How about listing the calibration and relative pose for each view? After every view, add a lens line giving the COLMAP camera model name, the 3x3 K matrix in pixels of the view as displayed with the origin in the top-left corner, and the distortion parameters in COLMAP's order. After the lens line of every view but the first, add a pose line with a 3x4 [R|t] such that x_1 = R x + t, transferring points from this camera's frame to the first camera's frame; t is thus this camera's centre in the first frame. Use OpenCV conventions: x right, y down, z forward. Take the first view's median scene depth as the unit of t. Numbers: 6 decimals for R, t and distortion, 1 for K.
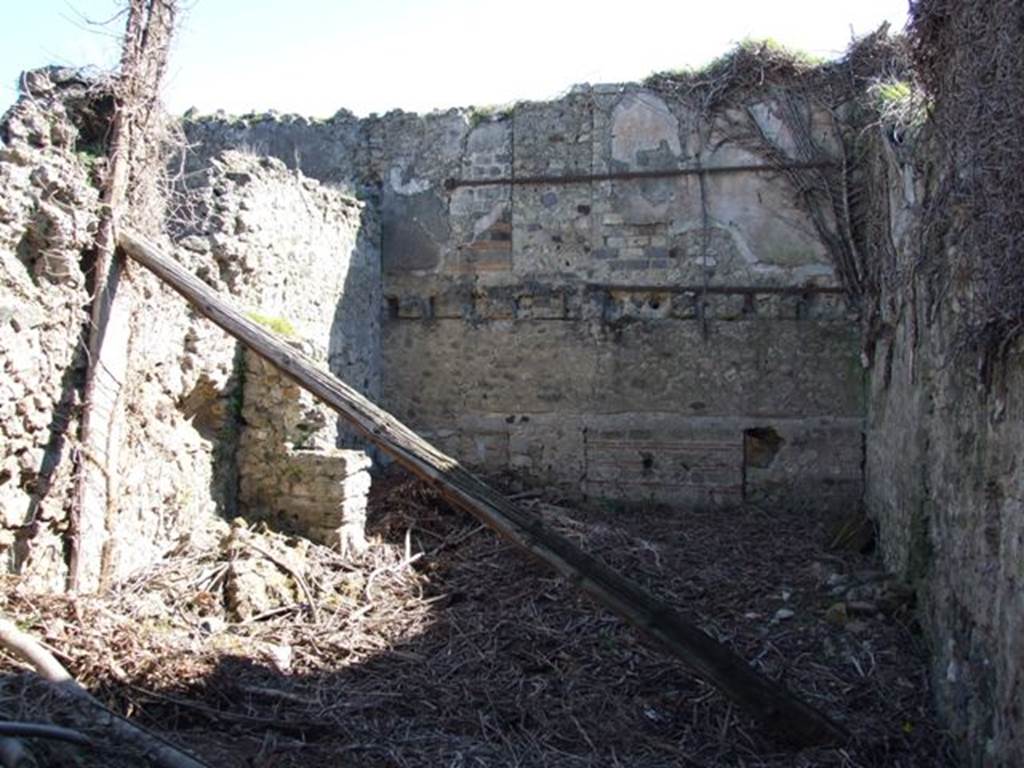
lens RADIAL K [[816.7, 0, 509.3], [0, 816.7, 375.1], [0, 0, 1]] dist [-0.064670, 0.060196]
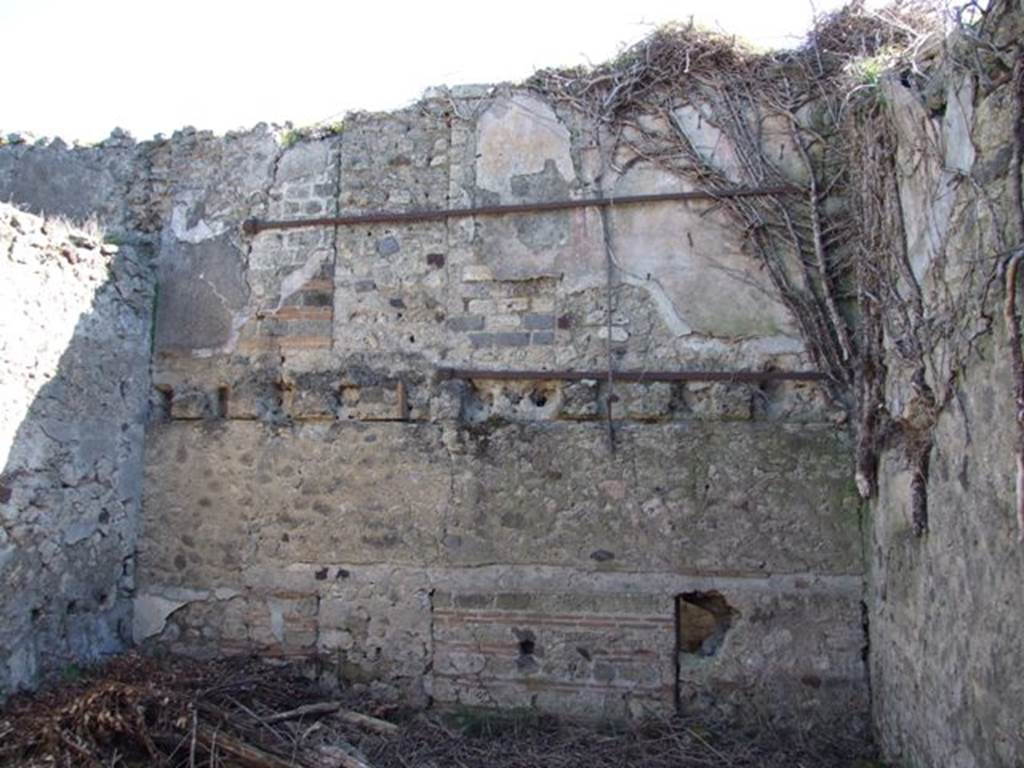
lens RADIAL K [[816.4, 0, 511.3], [0, 816.4, 379.1], [0, 0, 1]] dist [-0.063595, 0.062850]
pose [[0.998545, 0.012208, 0.052529, 0.126360], [-0.004307, 0.988980, -0.147985, -0.004870], [-0.053757, 0.147543, 0.987594, 0.357854]]
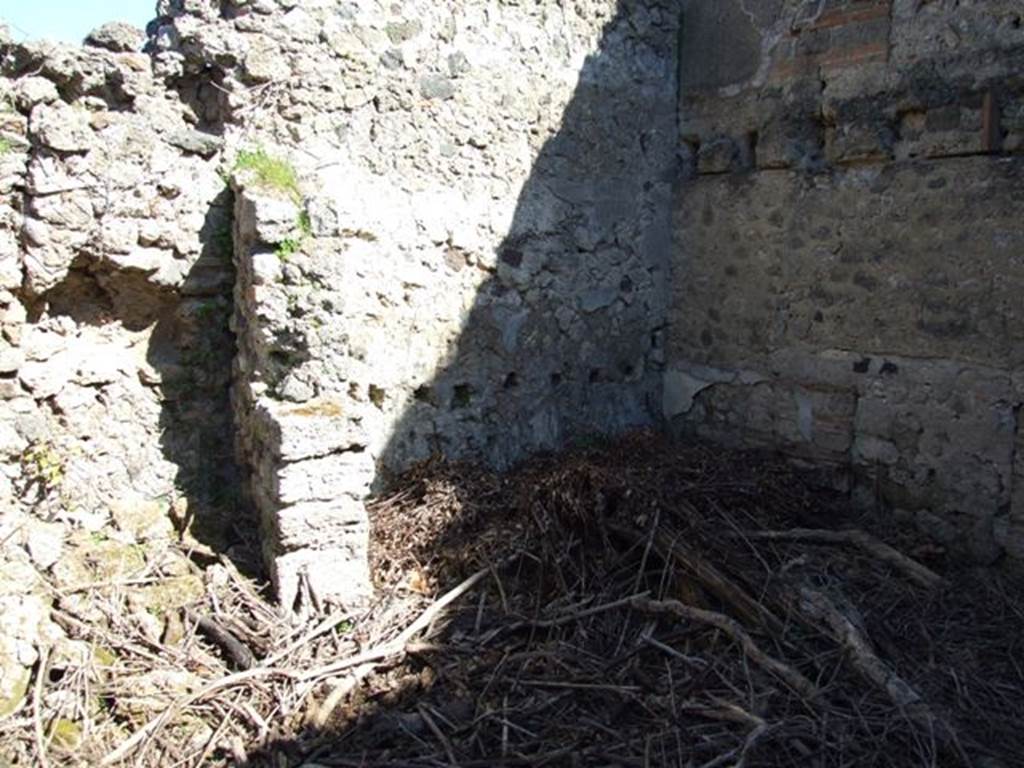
lens RADIAL K [[816.7, 0, 509.3], [0, 816.7, 375.1], [0, 0, 1]] dist [-0.064670, 0.060196]
pose [[0.764256, 0.104045, -0.636465, 0.166571], [-0.025564, 0.991012, 0.131306, -0.000134], [0.644406, -0.084081, 0.760047, 0.519617]]
